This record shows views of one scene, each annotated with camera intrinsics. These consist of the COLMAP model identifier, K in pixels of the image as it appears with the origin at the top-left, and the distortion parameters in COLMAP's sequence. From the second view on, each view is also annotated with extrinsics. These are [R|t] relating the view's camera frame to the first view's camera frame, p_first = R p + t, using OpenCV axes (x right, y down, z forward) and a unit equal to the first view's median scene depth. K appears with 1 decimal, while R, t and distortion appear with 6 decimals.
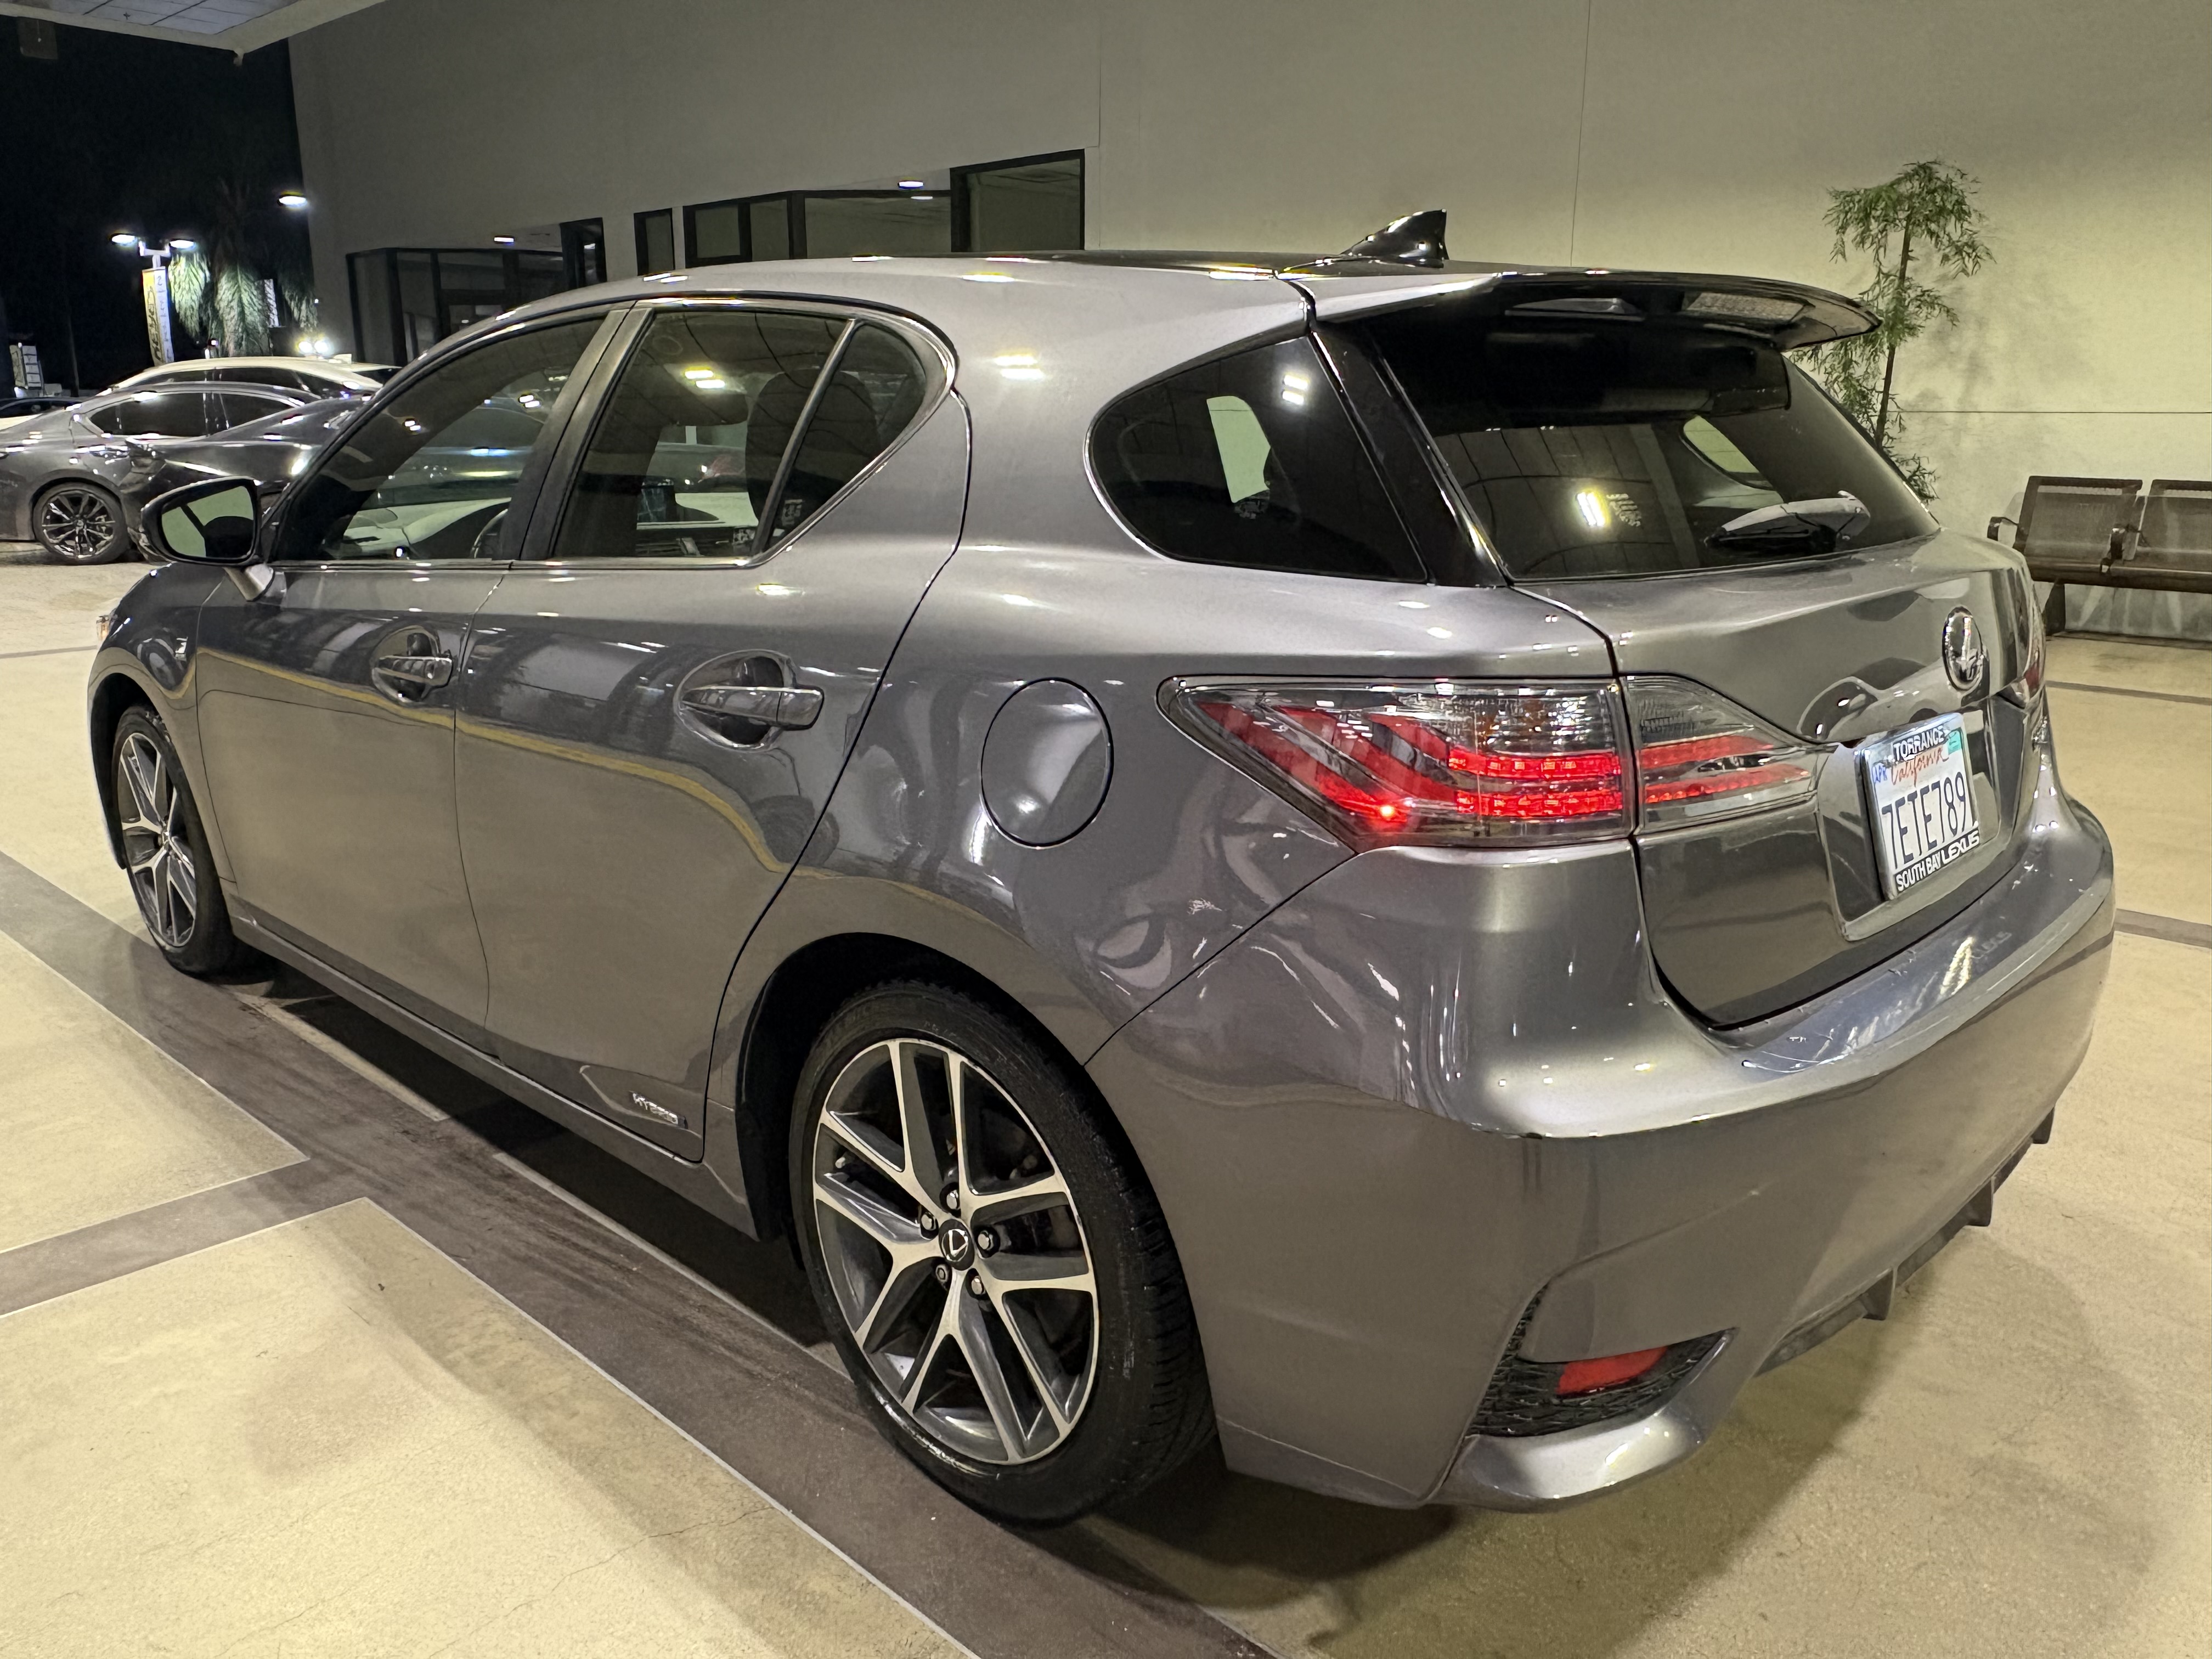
lens RADIAL K [[1617.8, 0, 1089.1], [0, 1617.8, 833.6], [0, 0, 1]] dist [-0.003329, -0.000456]
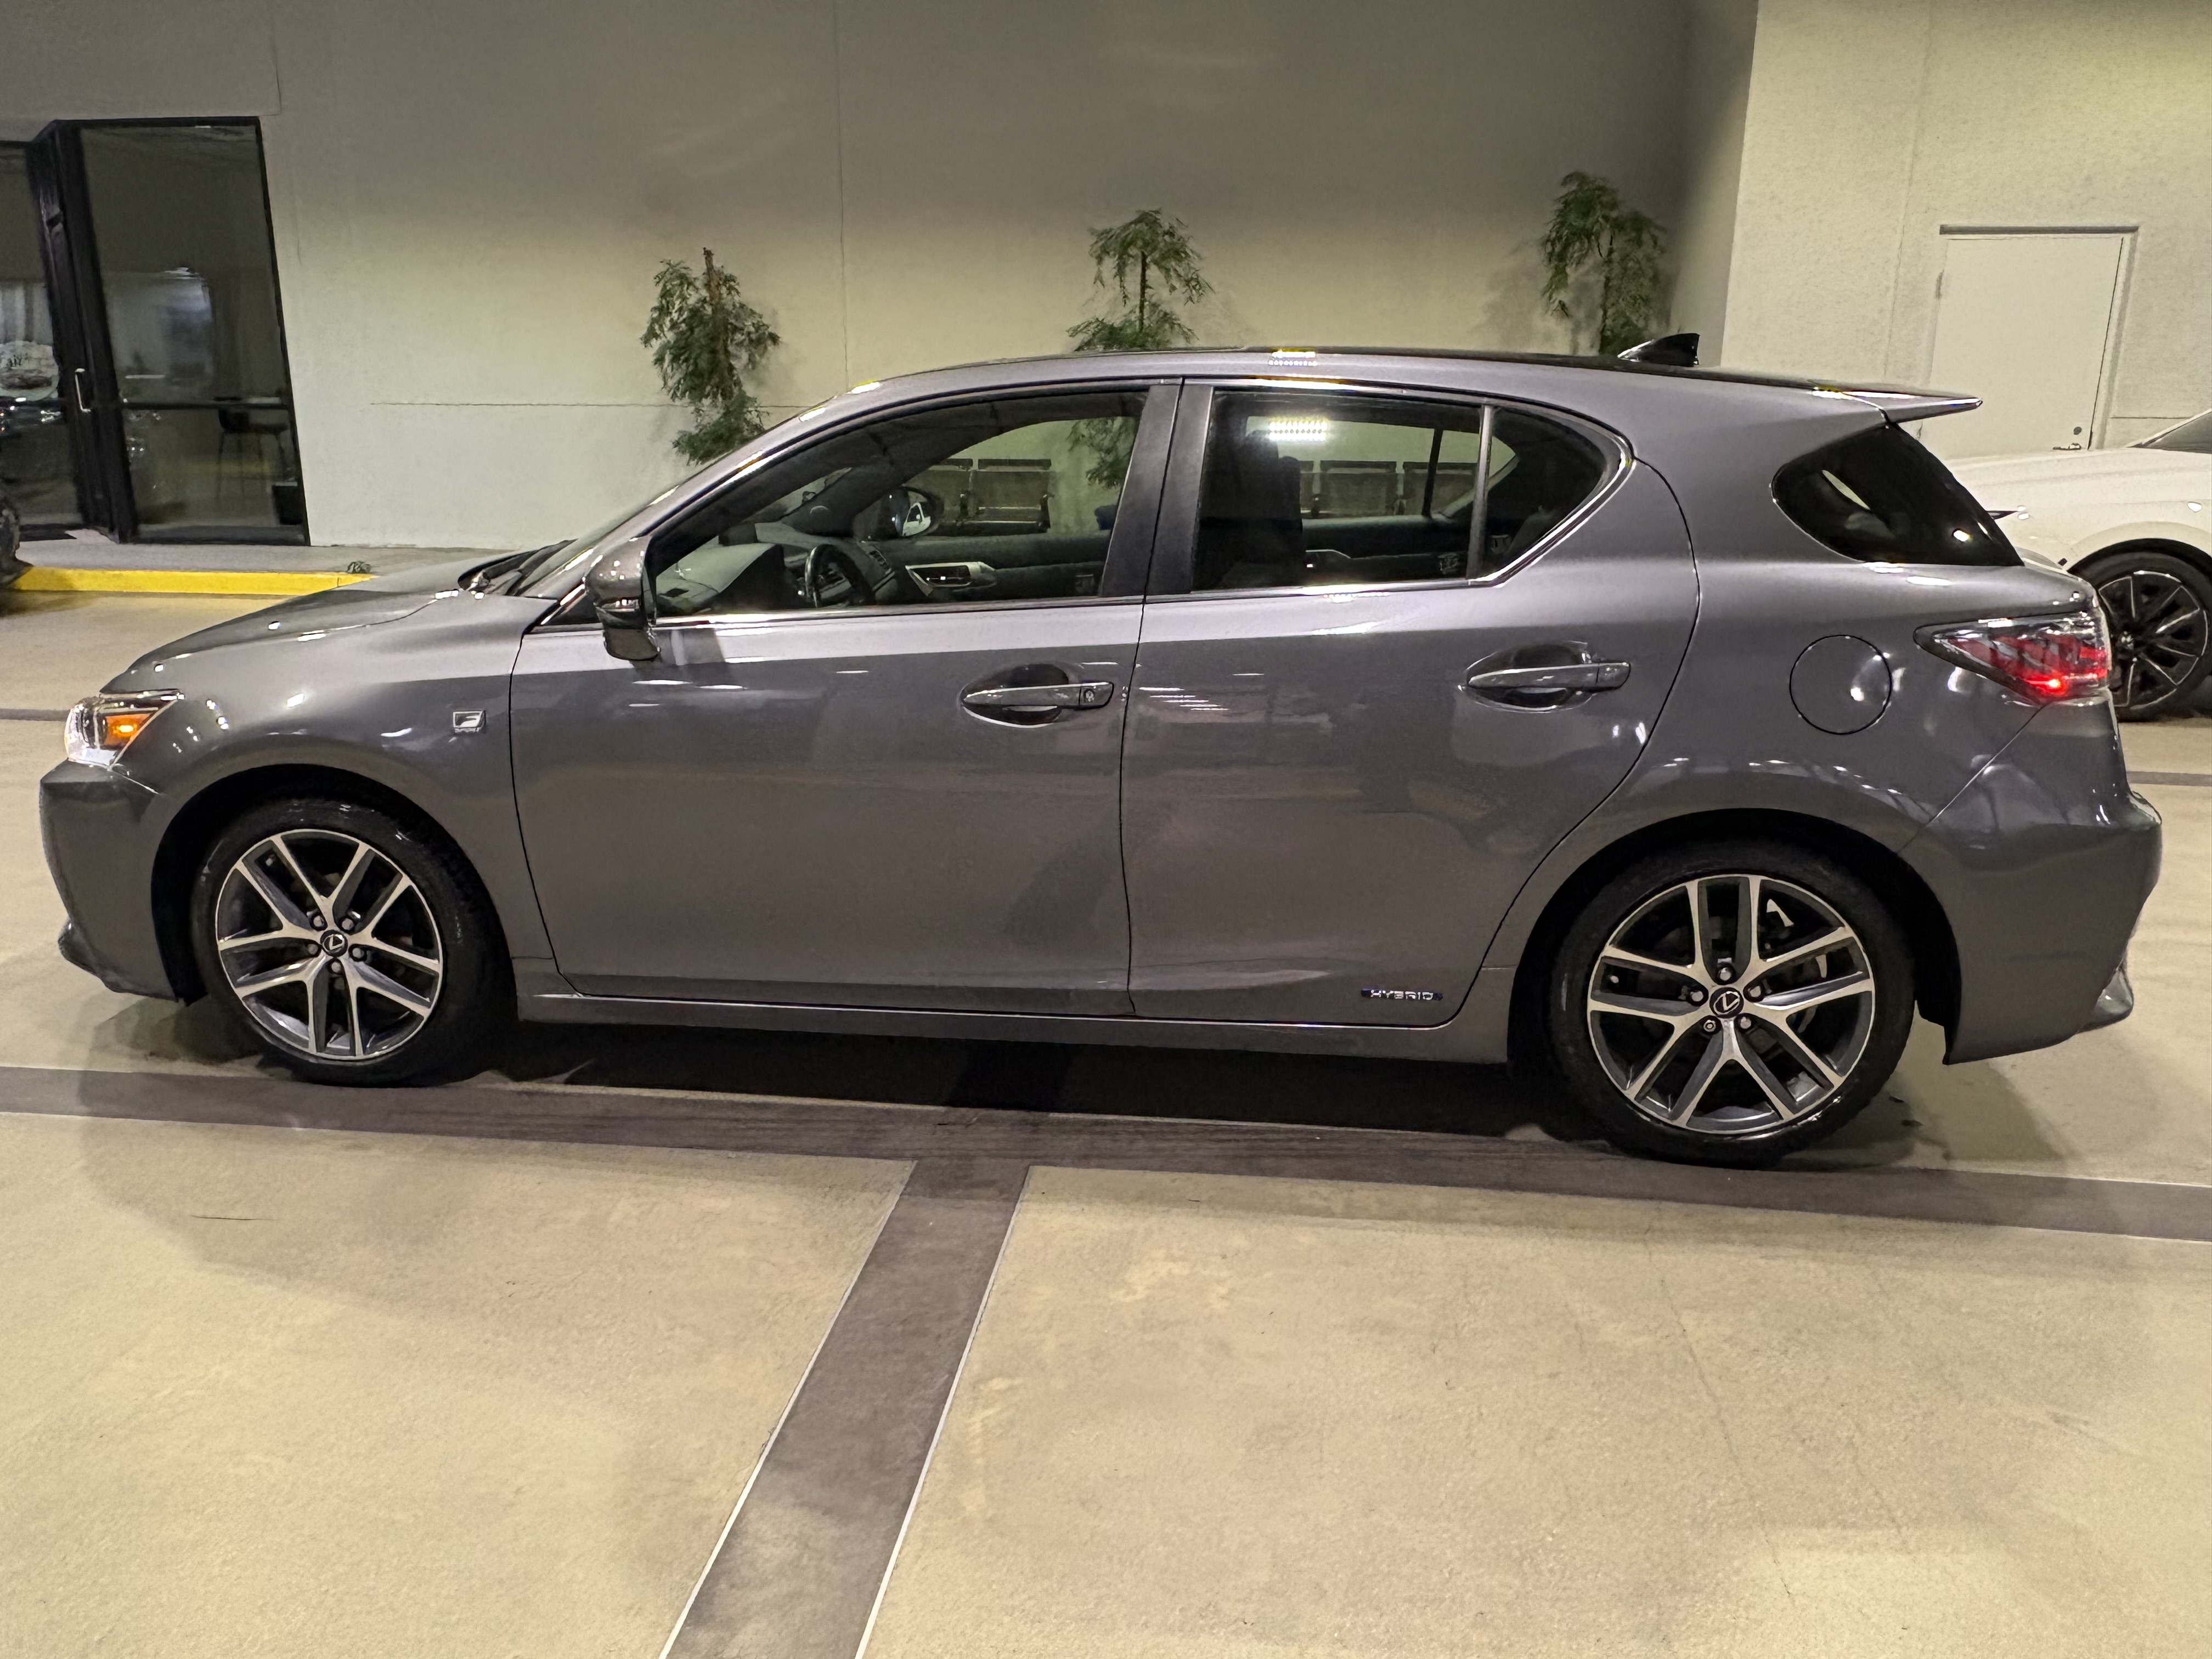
lens RADIAL K [[1617.8, 0, 1092.5], [0, 1617.8, 828.5], [0, 0, 1]] dist [-0.003329, -0.000456]
pose [[0.807814, -0.154583, 0.568807, -1.231619], [0.148197, 0.987265, 0.057839, -0.081450], [-0.570504, 0.037572, 0.820435, 0.045373]]
